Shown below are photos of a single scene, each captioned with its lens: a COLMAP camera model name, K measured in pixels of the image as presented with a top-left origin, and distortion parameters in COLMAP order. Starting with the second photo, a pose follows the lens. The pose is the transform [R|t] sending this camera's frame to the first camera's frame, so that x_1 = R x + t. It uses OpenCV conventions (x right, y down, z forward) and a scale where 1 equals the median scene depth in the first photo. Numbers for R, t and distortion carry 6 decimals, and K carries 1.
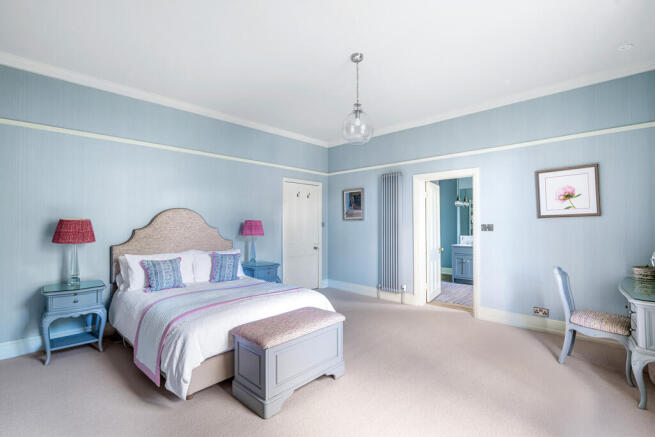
lens RADIAL K [[299.7, 0, 327.5], [0, 299.7, 218.5], [0, 0, 1]] dist [-0.000352, -0.000078]
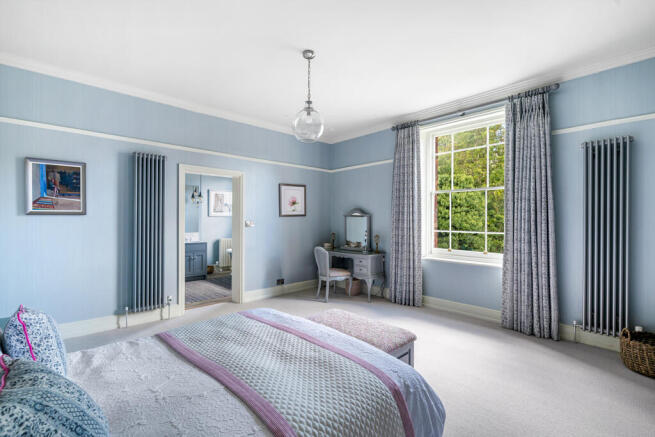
lens RADIAL K [[299.7, 0, 327.5], [0, 299.7, 218.5], [0, 0, 1]] dist [-0.000352, -0.000078]
pose [[0.063498, 0.009535, 0.997936, -0.711513], [-0.015933, 0.999837, -0.008539, 0.015969], [-0.997855, -0.015358, 0.063639, 0.686788]]
